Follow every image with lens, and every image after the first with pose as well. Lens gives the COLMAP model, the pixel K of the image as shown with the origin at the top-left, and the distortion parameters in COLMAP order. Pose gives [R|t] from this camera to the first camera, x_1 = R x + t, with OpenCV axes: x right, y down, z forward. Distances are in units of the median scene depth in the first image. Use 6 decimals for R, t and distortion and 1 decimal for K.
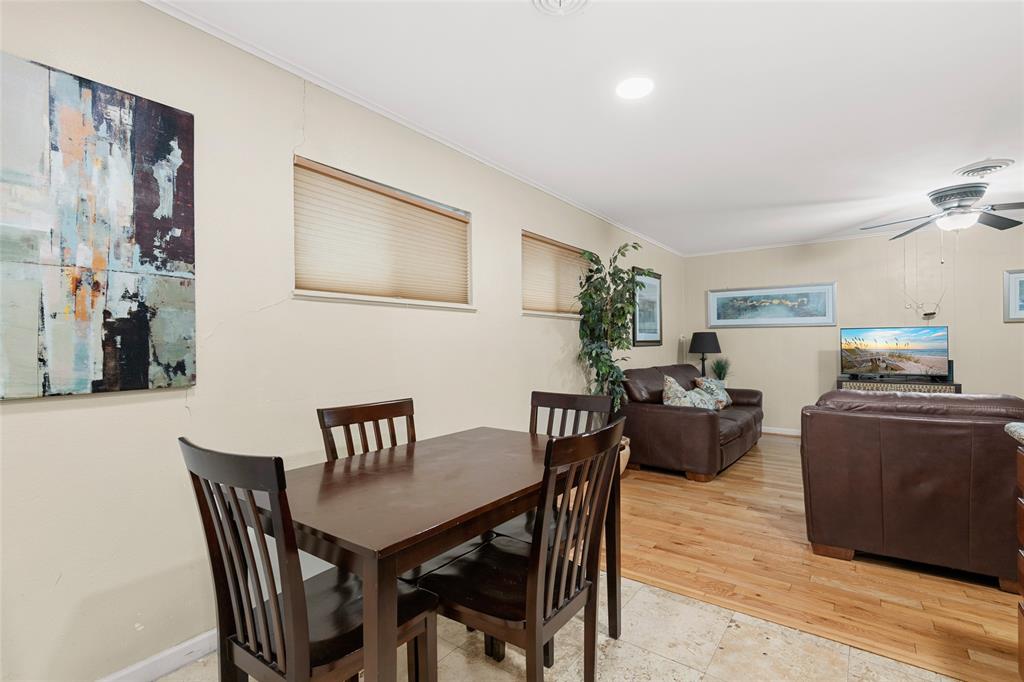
lens RADIAL K [[467.8, 0, 521.7], [0, 467.8, 341.7], [0, 0, 1]] dist [0.008195, -0.003113]
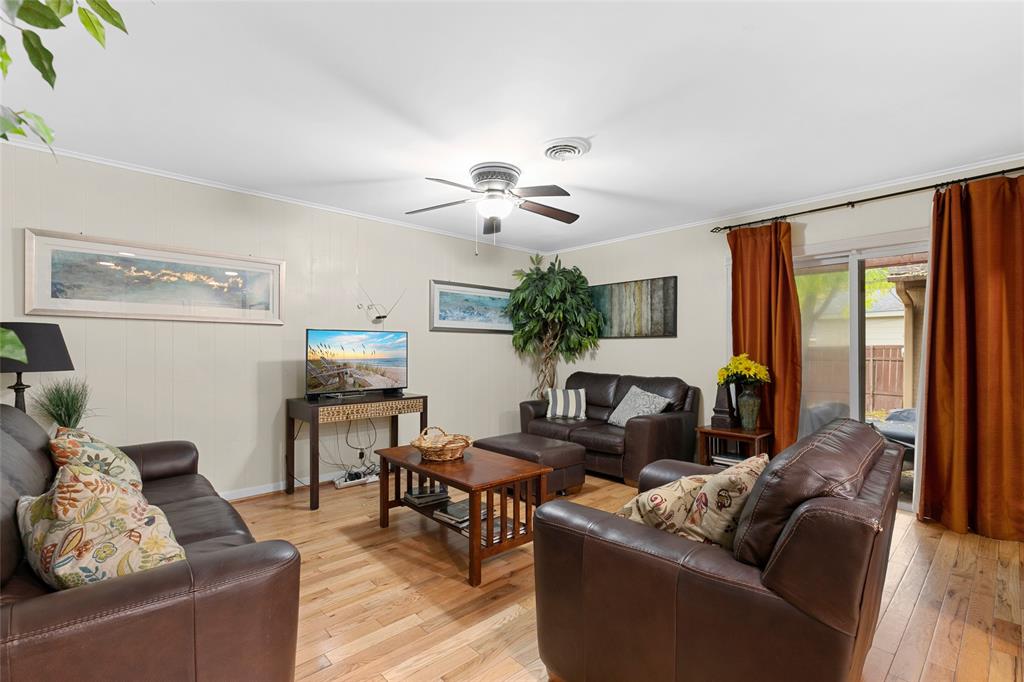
lens RADIAL K [[467.8, 0, 513.7], [0, 467.8, 350.1], [0, 0, 1]] dist [0.008195, -0.003113]
pose [[0.204787, 0.005459, 0.978791, 0.163357], [-0.008550, 0.999956, -0.003788, 0.004992], [-0.978769, -0.007592, 0.204825, 1.226295]]
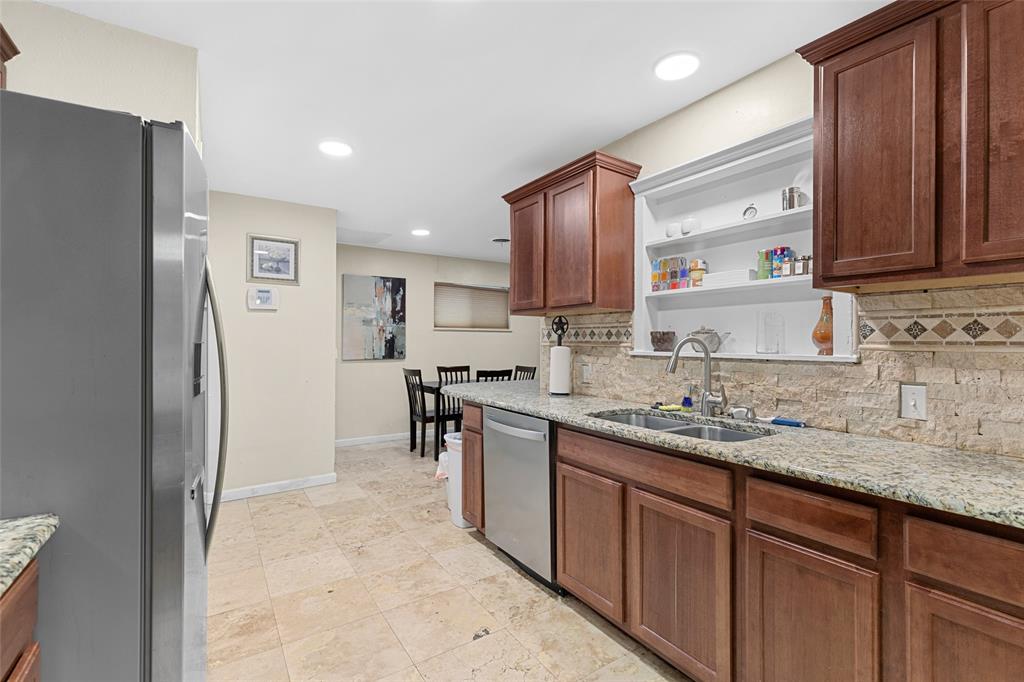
lens RADIAL K [[467.8, 0, 529.4], [0, 467.8, 339.3], [0, 0, 1]] dist [0.008195, -0.003113]
pose [[0.941616, 0.007876, -0.336597, 0.913144], [-0.009184, 0.999955, -0.002292, -0.031254], [0.336564, 0.005249, 0.941646, -1.337496]]
